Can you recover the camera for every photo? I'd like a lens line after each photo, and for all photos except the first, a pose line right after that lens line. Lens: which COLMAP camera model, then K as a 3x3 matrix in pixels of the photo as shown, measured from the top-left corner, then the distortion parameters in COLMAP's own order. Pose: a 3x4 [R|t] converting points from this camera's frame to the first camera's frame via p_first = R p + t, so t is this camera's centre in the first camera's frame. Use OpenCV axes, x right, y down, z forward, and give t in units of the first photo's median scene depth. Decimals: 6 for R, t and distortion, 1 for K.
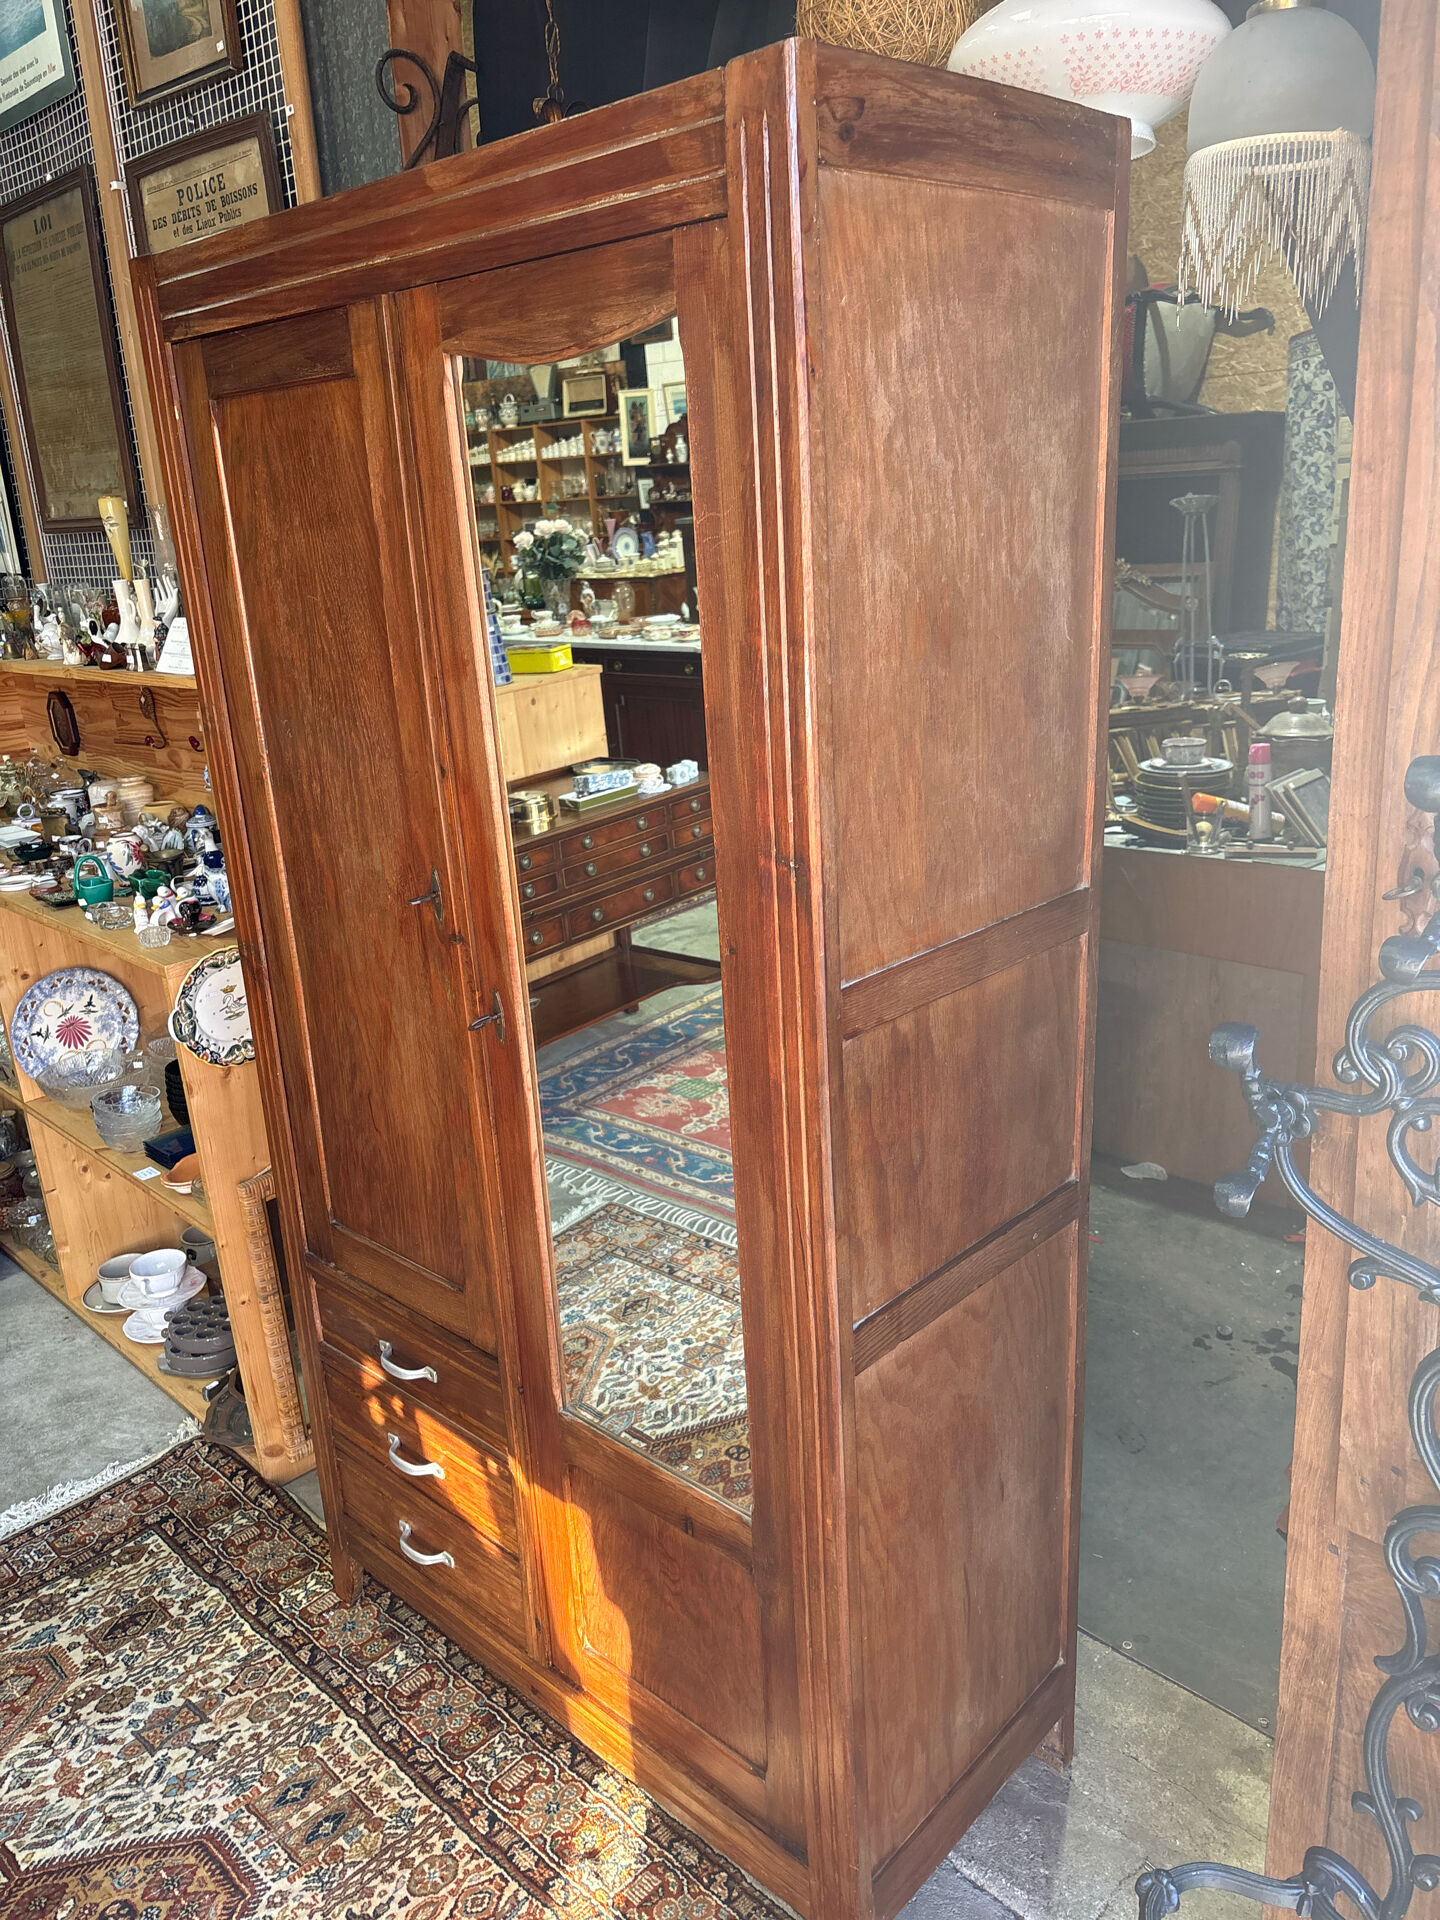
lens RADIAL K [[1434.1, 0, 711.1], [0, 1434.1, 969.9], [0, 0, 1]] dist [0.063077, -0.078169]
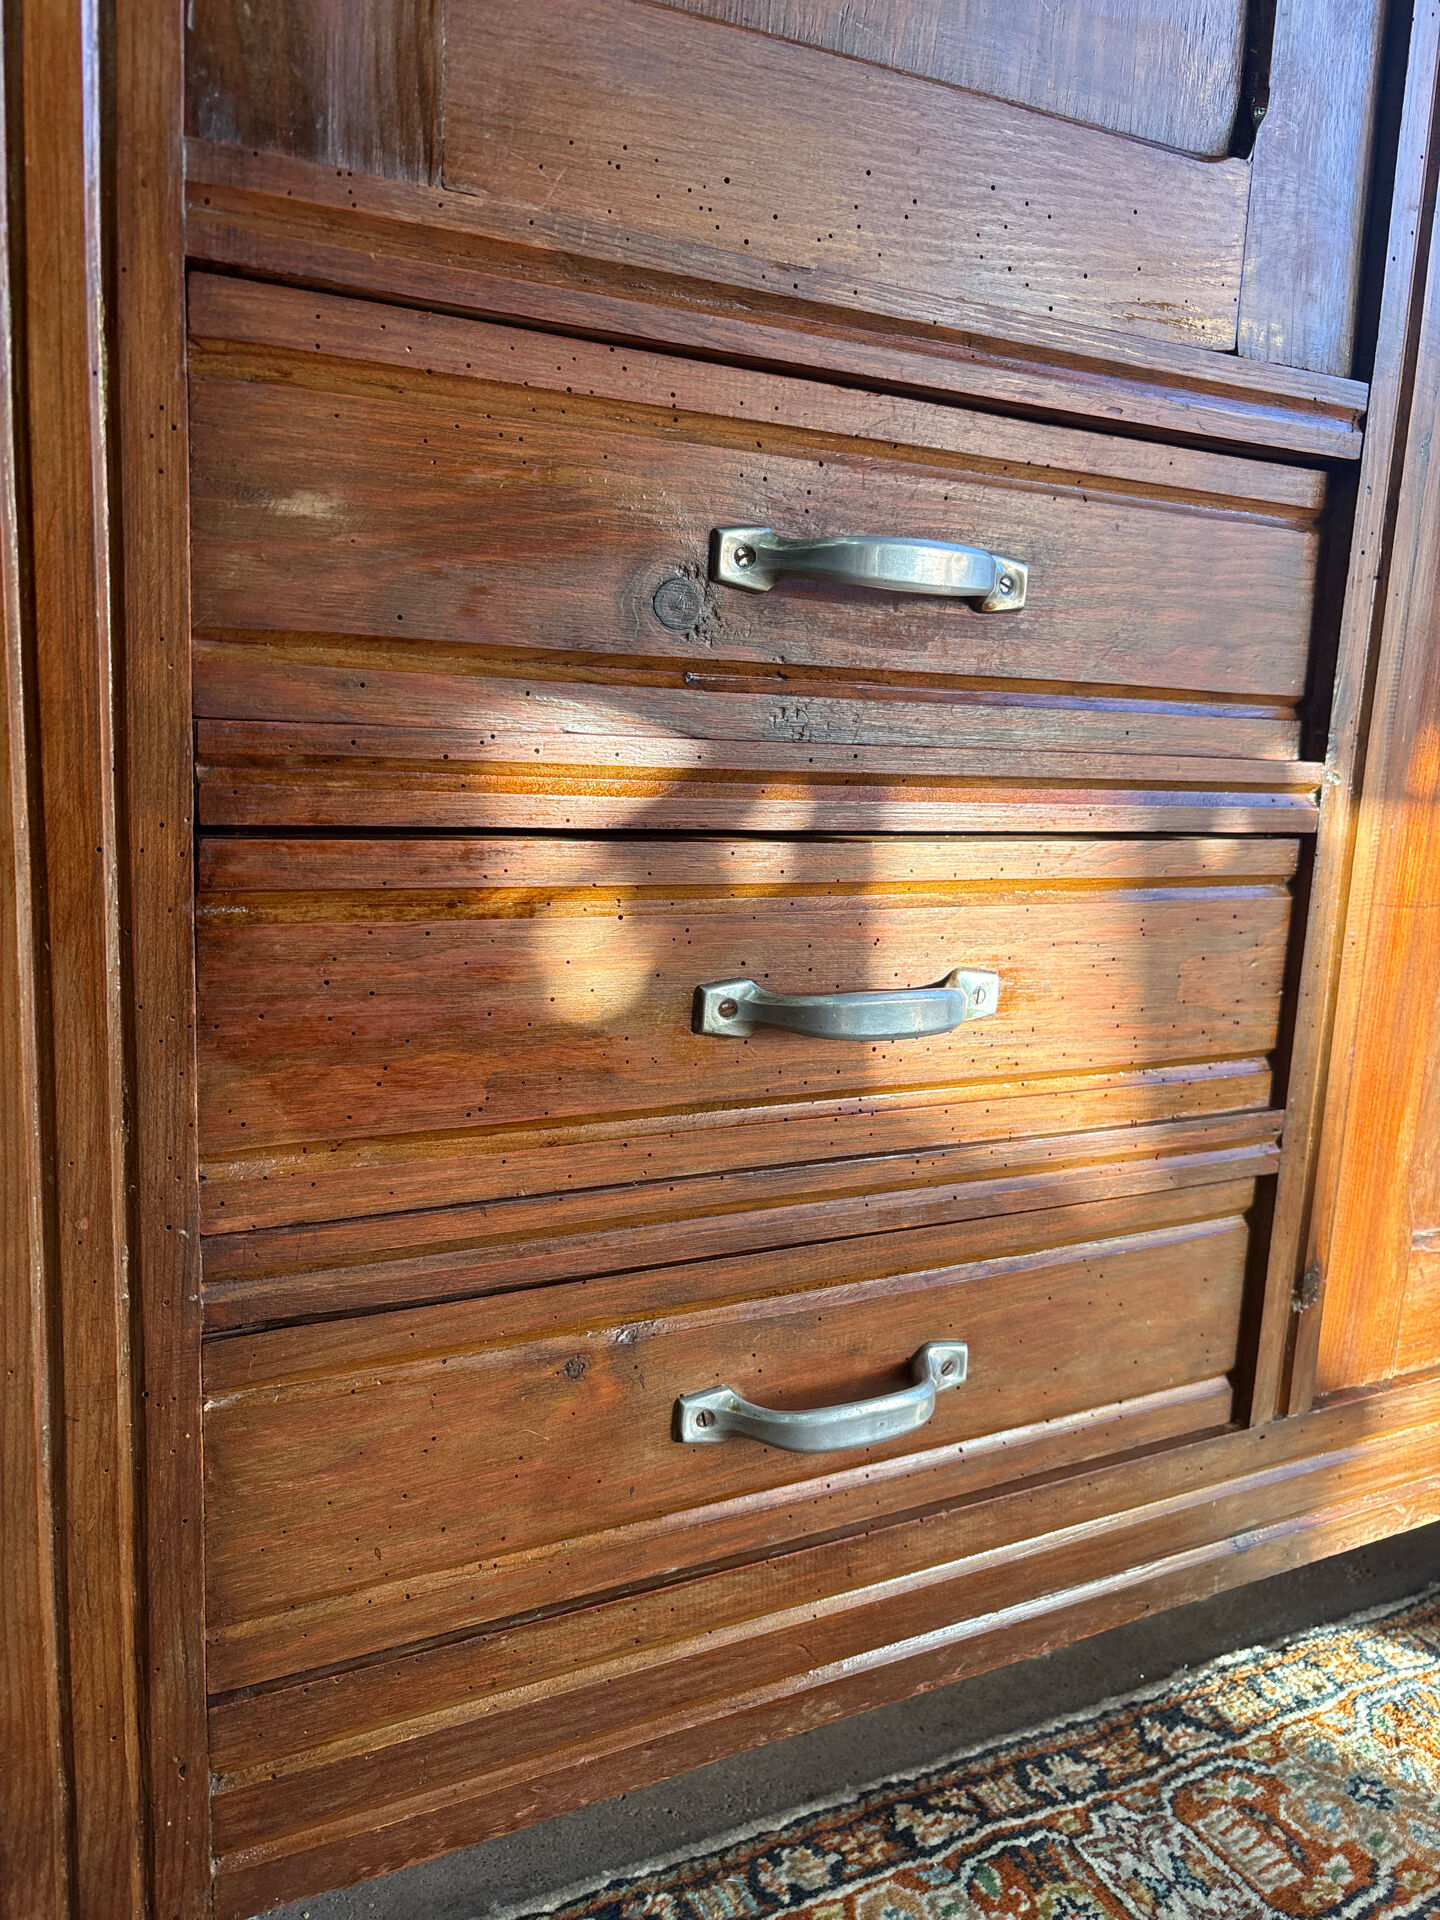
lens RADIAL K [[1430.1, 0, 720.0], [0, 1430.1, 960.0], [0, 0, 1]] dist [0.063269, -0.065788]
pose [[0.319146, -0.102491, 0.942147, -0.430798], [0.231924, 0.972353, 0.027214, 0.300695], [-0.918889, 0.209821, 0.334093, 0.892483]]
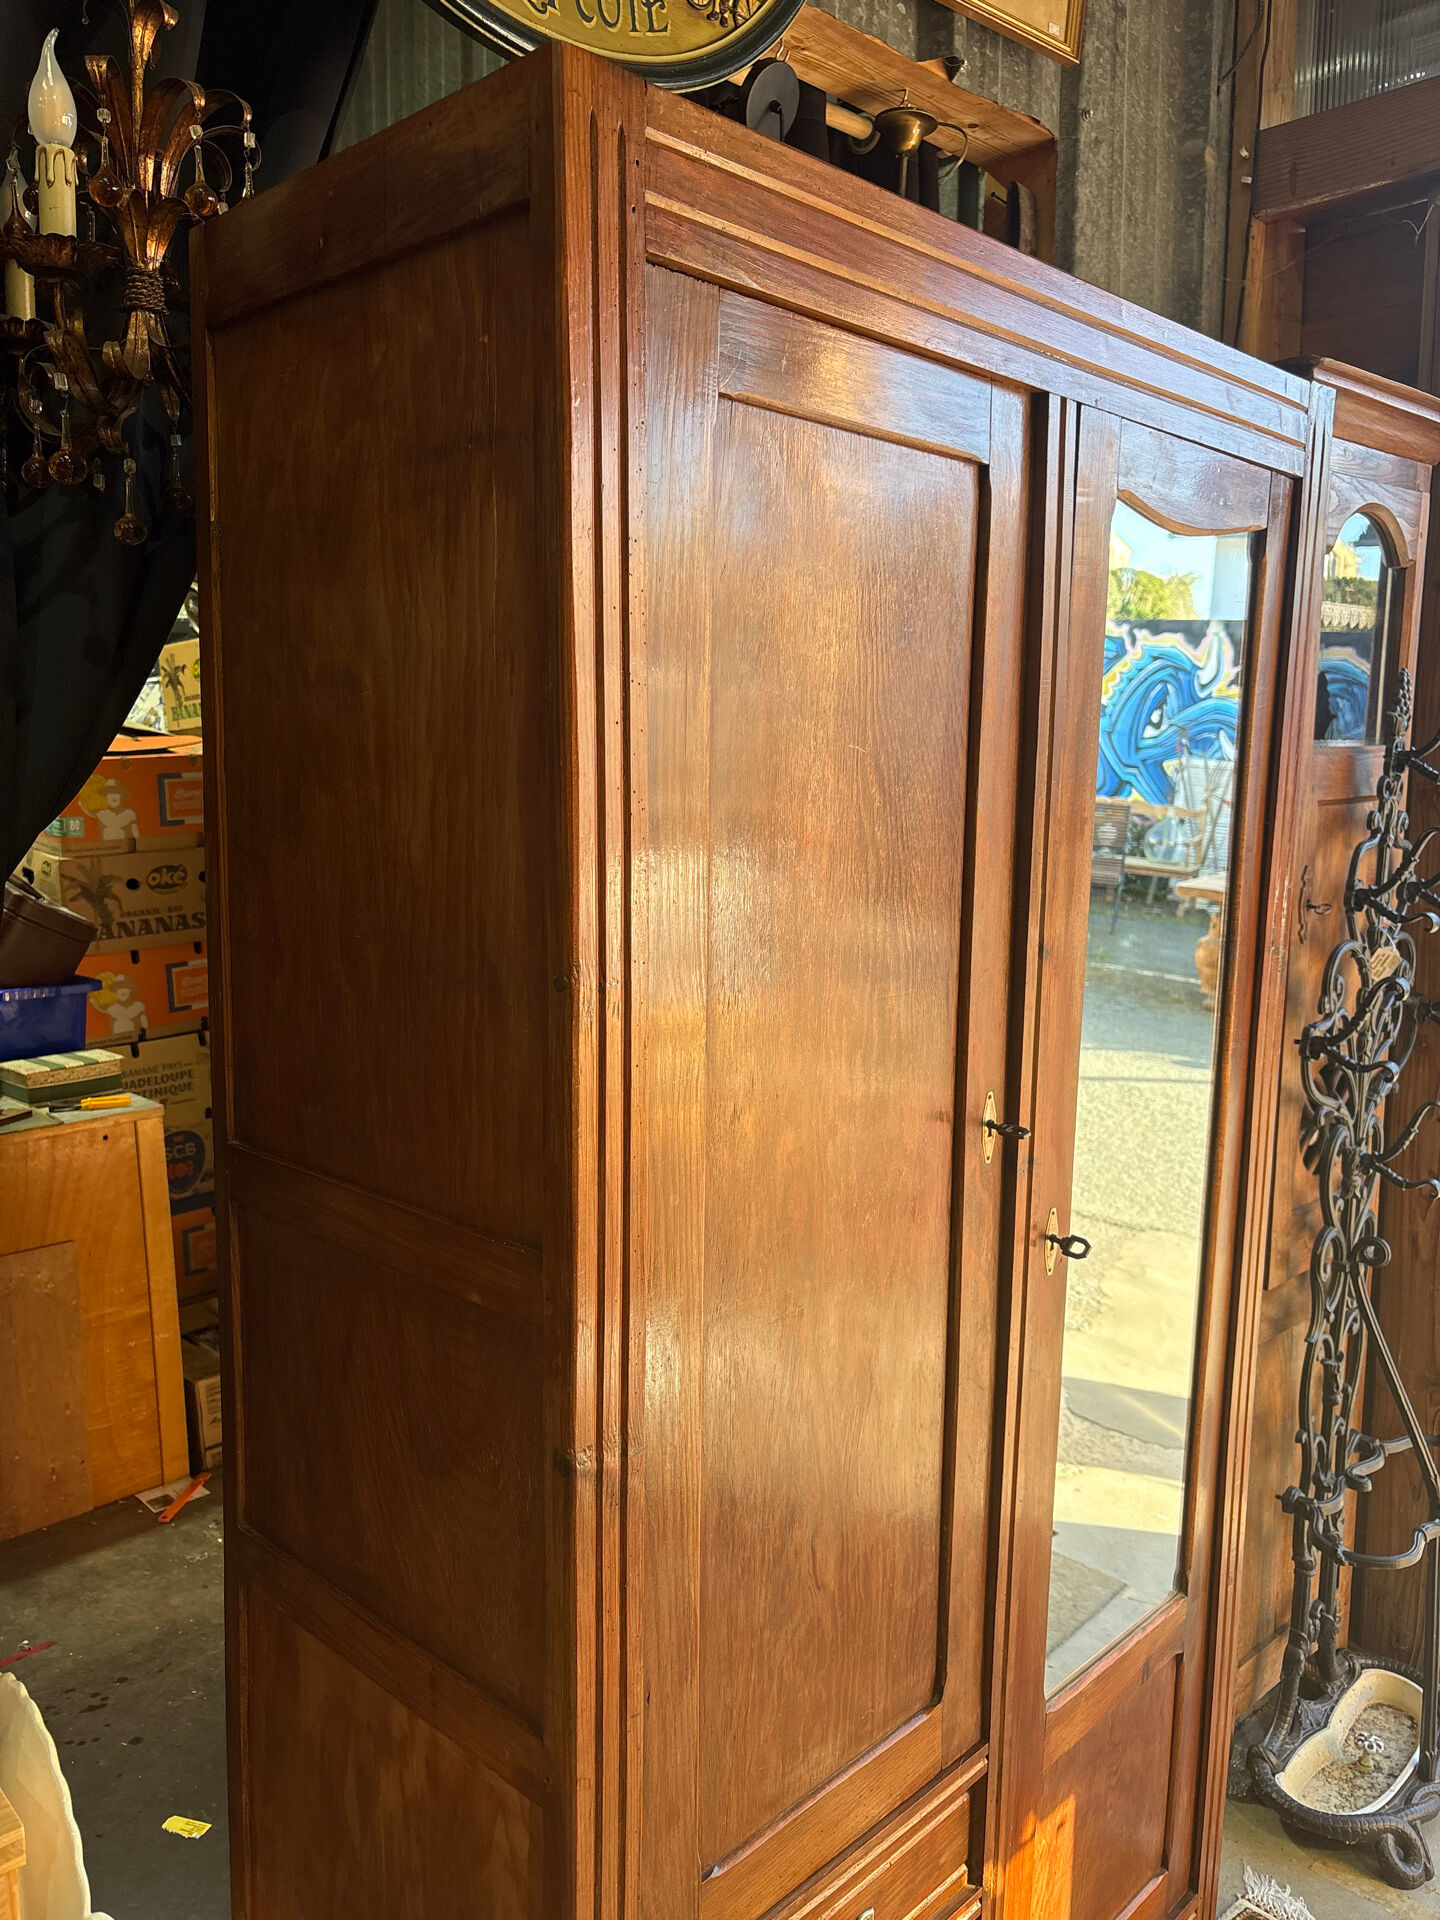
lens RADIAL K [[1457.2, 0, 713.6], [0, 1457.2, 967.9], [0, 0, 1]] dist [0.007751, -0.006399]
pose [[0.017421, -0.090257, 0.995766, -0.741172], [0.287681, 0.954256, 0.081461, -0.184876], [-0.957568, 0.285044, 0.042590, 0.840534]]
